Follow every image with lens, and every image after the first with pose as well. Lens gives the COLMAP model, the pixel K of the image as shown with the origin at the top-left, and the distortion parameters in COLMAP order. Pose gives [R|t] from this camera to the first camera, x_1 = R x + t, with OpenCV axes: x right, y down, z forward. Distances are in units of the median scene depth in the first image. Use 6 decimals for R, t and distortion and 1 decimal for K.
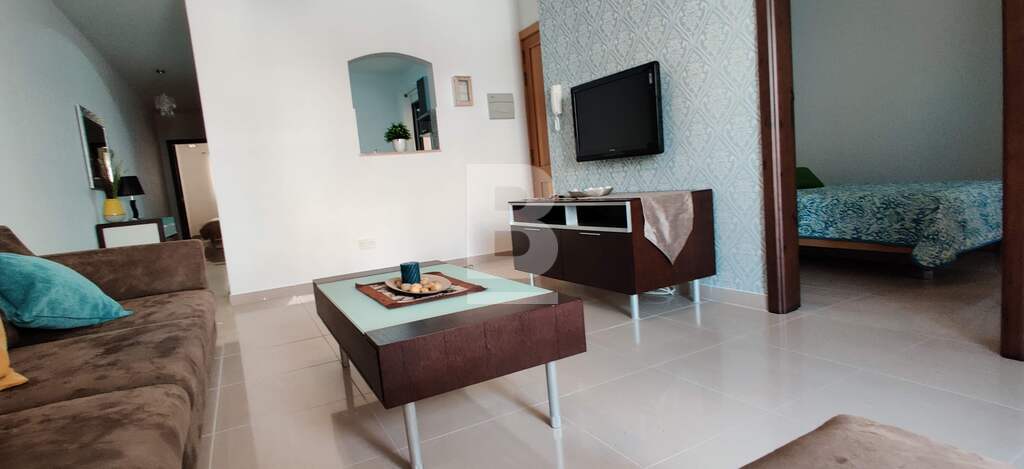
lens RADIAL K [[504.4, 0, 510.9], [0, 504.4, 230.2], [0, 0, 1]] dist [-0.024714, -0.002618]
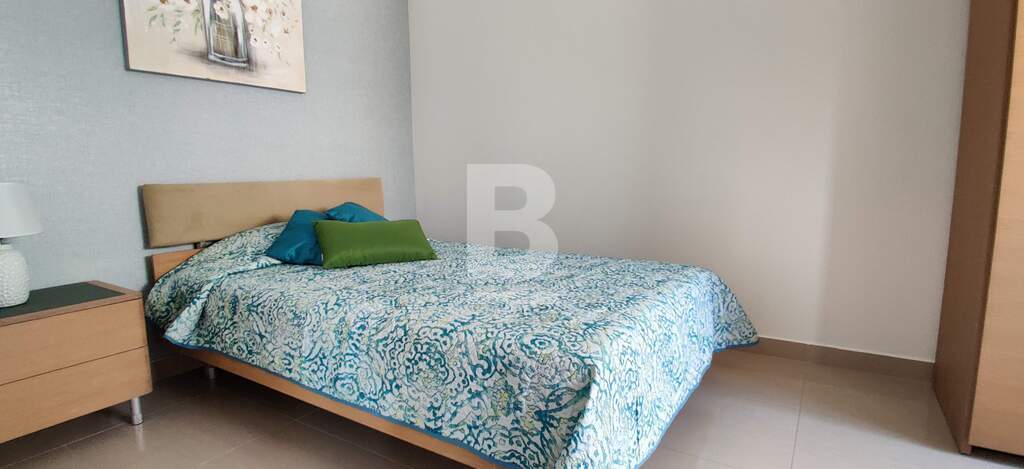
lens RADIAL K [[504.4, 0, 509.0], [0, 504.4, 235.9], [0, 0, 1]] dist [-0.024714, -0.002618]
pose [[0.869749, 0.011419, 0.493362, 0.558327], [-0.013834, 0.999904, 0.001246, -0.153825], [-0.493300, -0.007909, 0.869823, 0.625016]]
